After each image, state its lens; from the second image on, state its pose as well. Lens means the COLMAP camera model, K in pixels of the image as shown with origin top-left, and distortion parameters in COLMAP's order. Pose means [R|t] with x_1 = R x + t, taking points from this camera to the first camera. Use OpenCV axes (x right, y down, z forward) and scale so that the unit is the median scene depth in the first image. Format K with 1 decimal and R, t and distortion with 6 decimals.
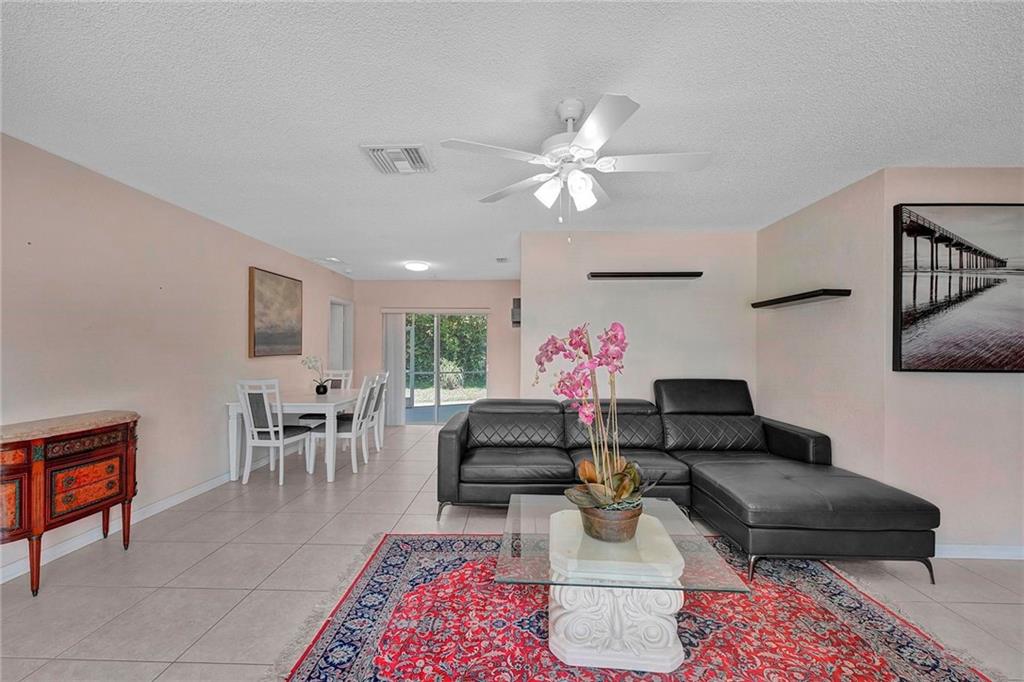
lens RADIAL K [[415.1, 0, 504.3], [0, 415.1, 342.2], [0, 0, 1]] dist [0.000714, -0.000859]
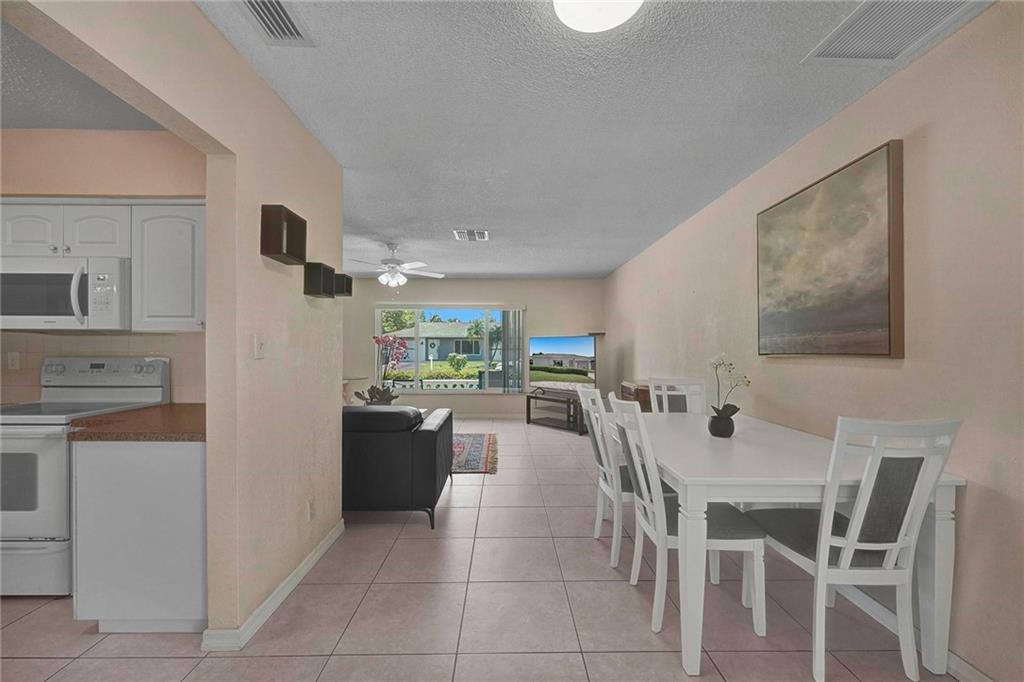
lens RADIAL K [[415.1, 0, 511.4], [0, 415.1, 354.4], [0, 0, 1]] dist [0.000714, -0.000859]
pose [[-0.998241, -0.004787, -0.059085, -0.315522], [-0.004541, 0.999981, -0.004284, 0.067187], [0.059104, -0.004009, -0.998244, 2.733569]]
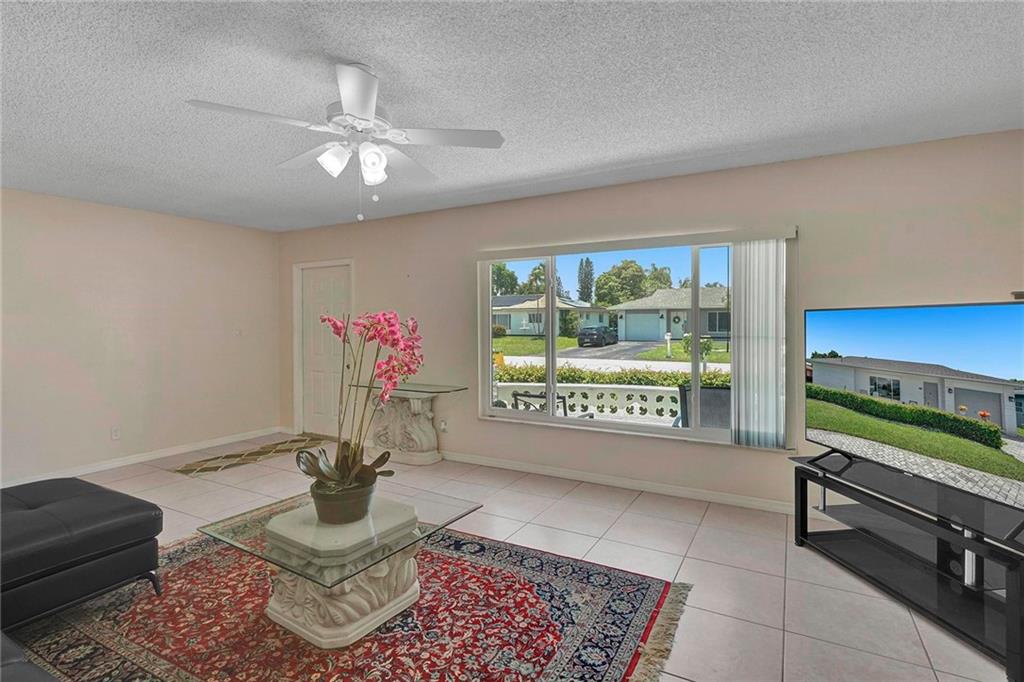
lens RADIAL K [[481.3, 0, 520.5], [0, 481.3, 327.6], [0, 0, 1]] dist [0.001656, 0.000163]
pose [[-0.891180, -0.005487, 0.453617, -0.505274], [-0.007972, 0.999962, -0.003566, -0.003156], [-0.453580, -0.006795, -0.891190, 1.409812]]
